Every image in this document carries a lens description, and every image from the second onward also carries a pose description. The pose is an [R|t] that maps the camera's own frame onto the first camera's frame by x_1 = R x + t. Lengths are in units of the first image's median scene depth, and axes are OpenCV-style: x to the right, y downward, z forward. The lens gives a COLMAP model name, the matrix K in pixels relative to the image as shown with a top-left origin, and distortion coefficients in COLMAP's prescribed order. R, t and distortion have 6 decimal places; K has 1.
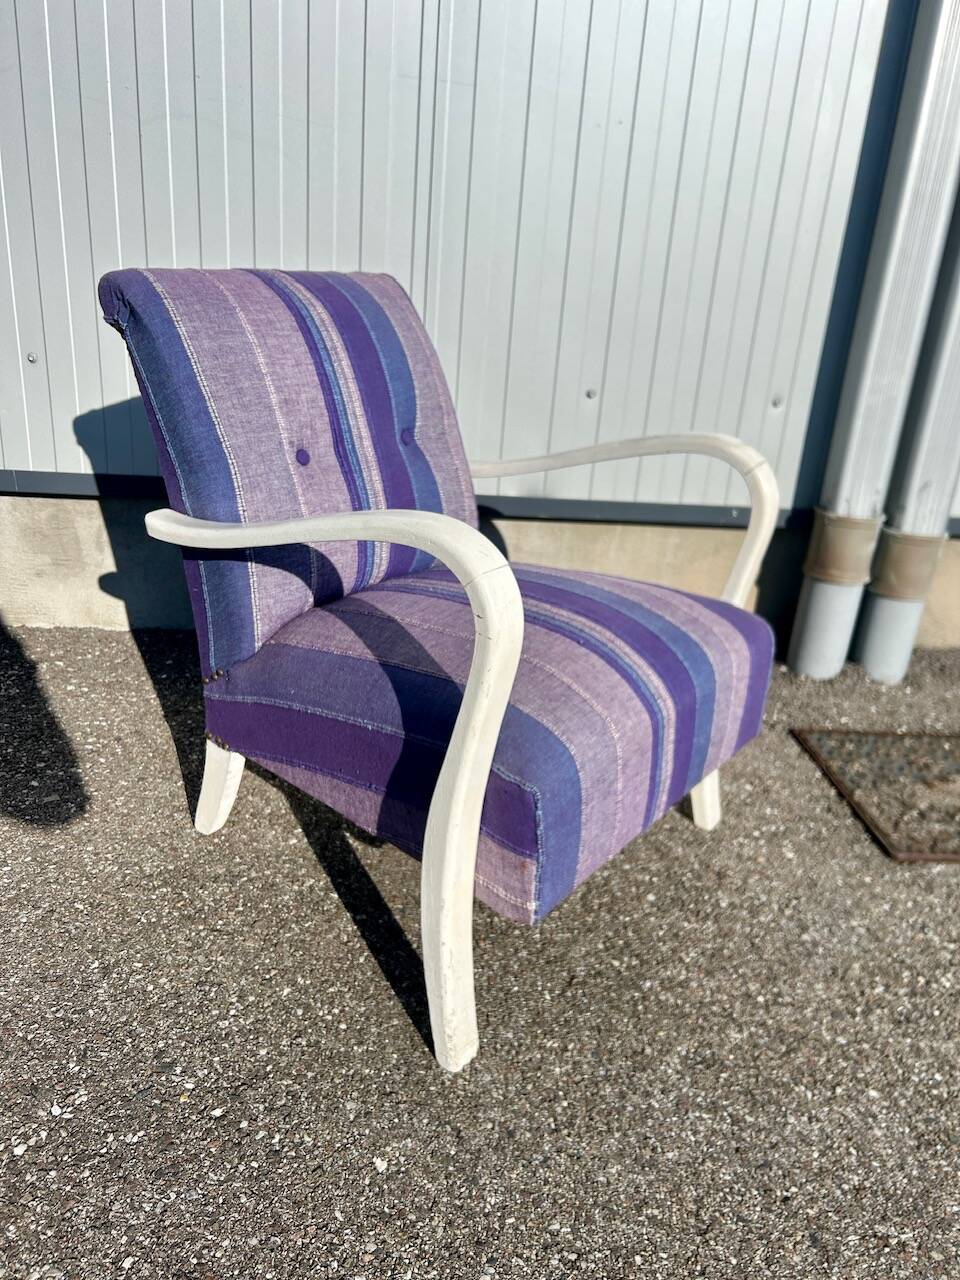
lens RADIAL K [[977.3, 0, 486.1], [0, 977.3, 642.4], [0, 0, 1]] dist [0.041042, -0.053762]
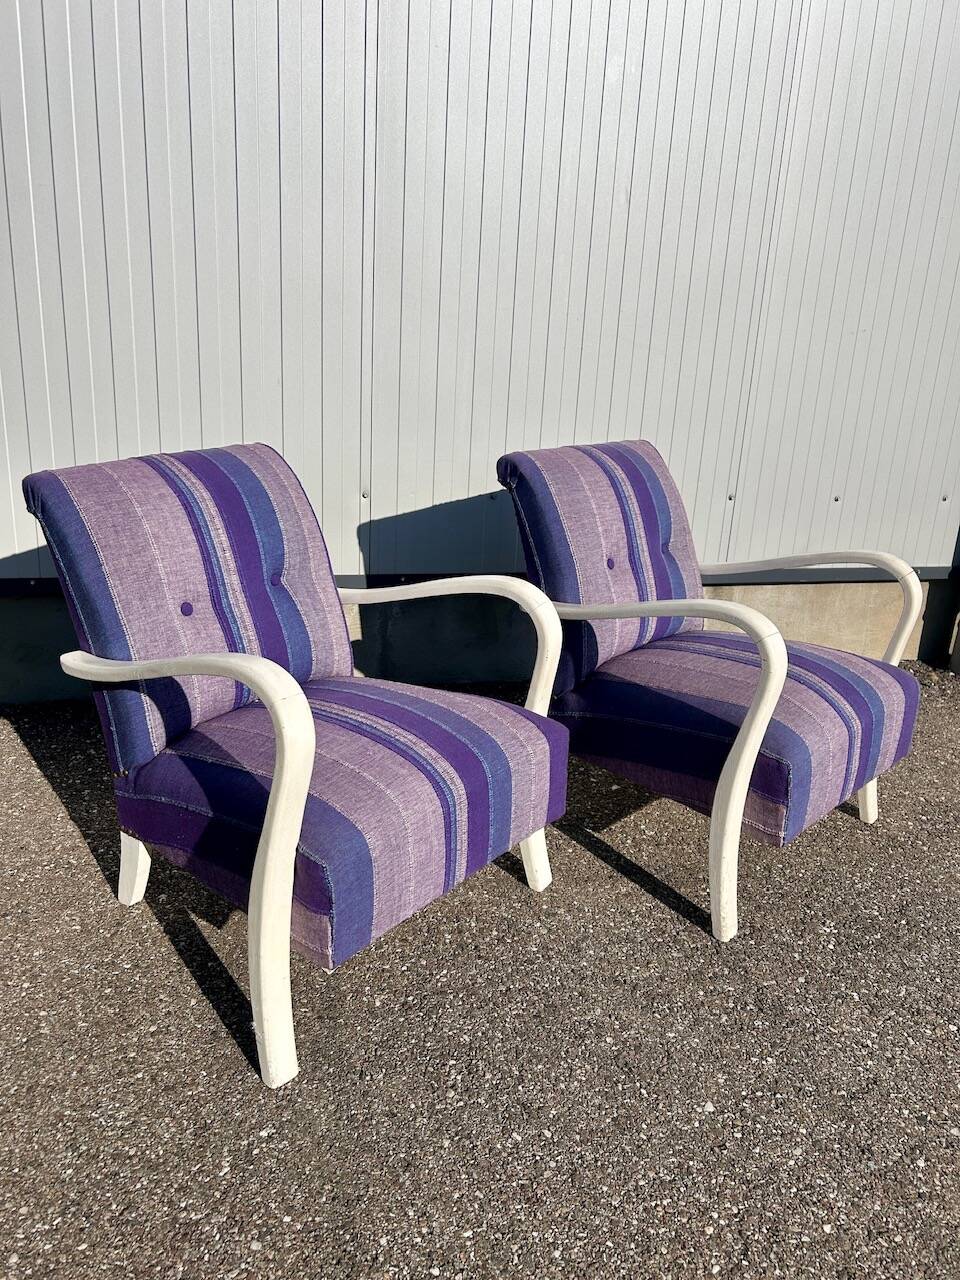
lens RADIAL K [[977.3, 0, 485.3], [0, 977.3, 629.9], [0, 0, 1]] dist [0.041042, -0.053762]
pose [[0.983723, -0.070462, 0.165302, -1.092383], [0.082006, 0.994570, -0.064074, -0.002812], [-0.159890, 0.076587, 0.984159, -0.595111]]
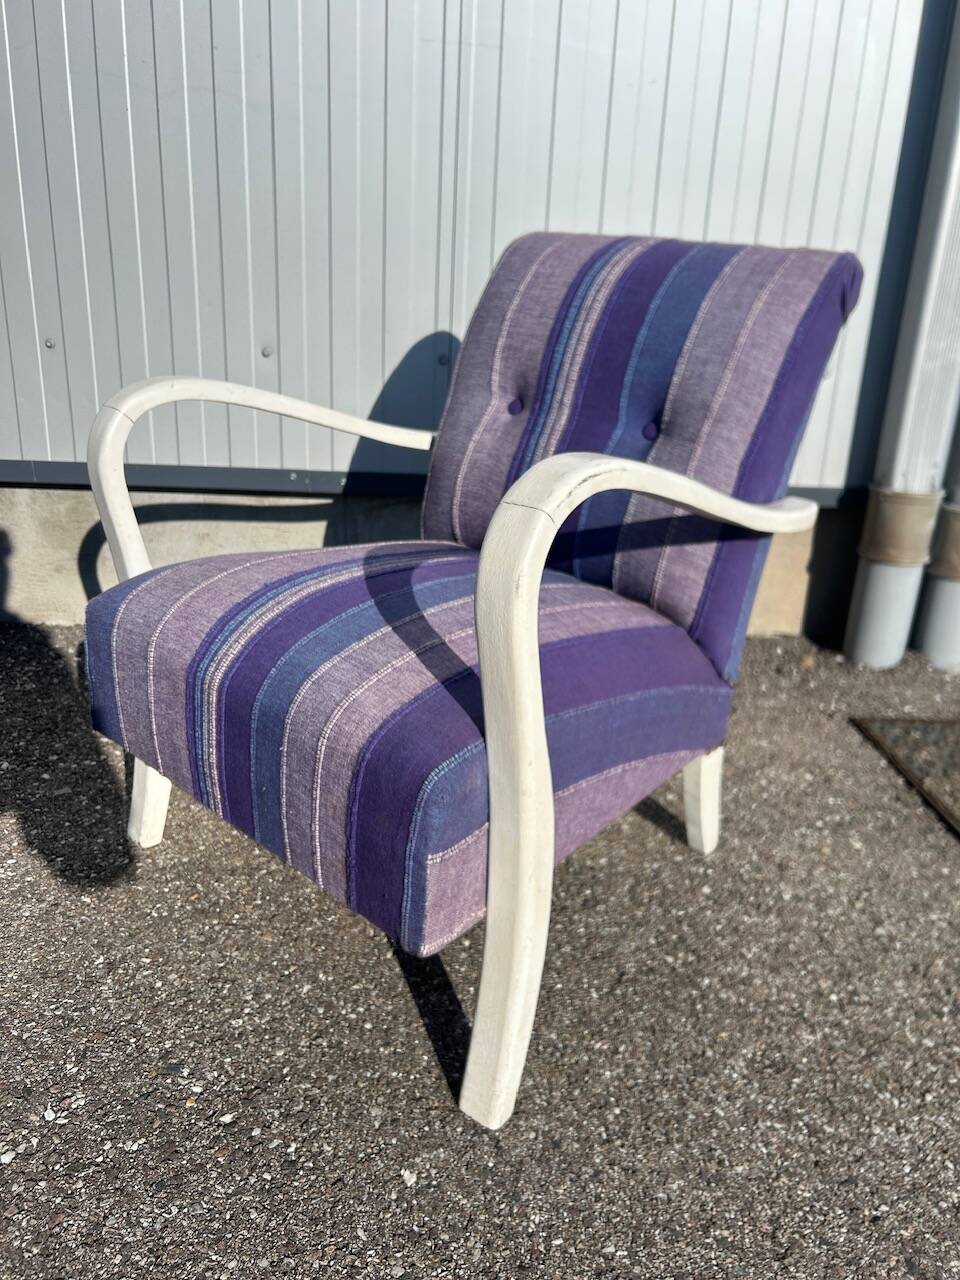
lens RADIAL K [[977.3, 0, 486.3], [0, 977.3, 640.2], [0, 0, 1]] dist [0.041042, -0.053762]
pose [[0.999205, -0.015275, -0.036829, 0.001439], [0.013987, 0.999290, -0.034991, 0.065942], [0.037338, 0.034448, 0.998709, 0.085116]]
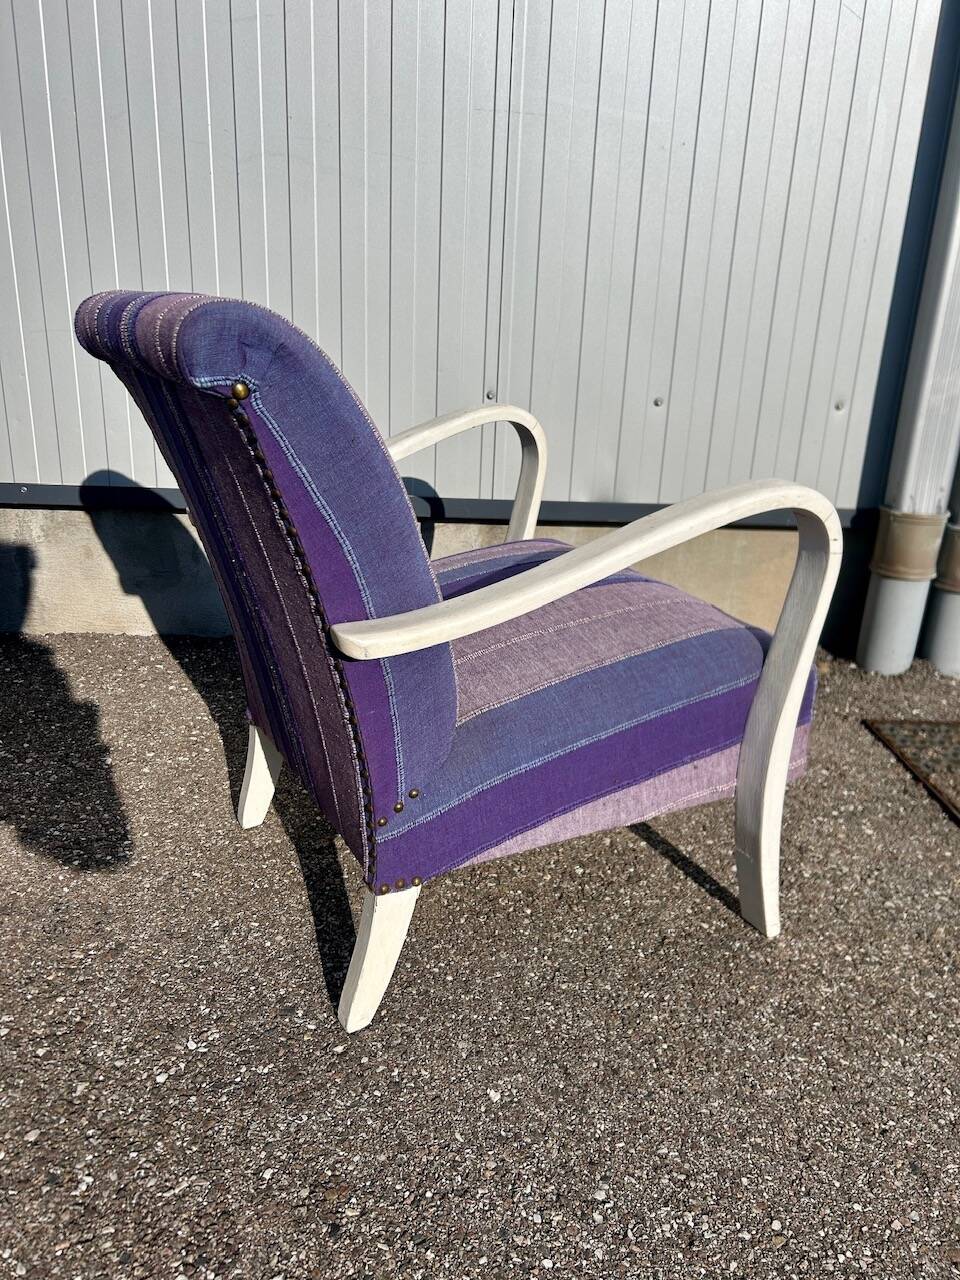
lens RADIAL K [[977.3, 0, 487.9], [0, 977.3, 641.5], [0, 0, 1]] dist [0.041042, -0.053762]
pose [[0.998714, -0.016007, -0.048098, -0.044940], [0.013959, 0.998994, -0.042625, 0.069965], [0.048732, 0.041899, 0.997933, -0.065457]]
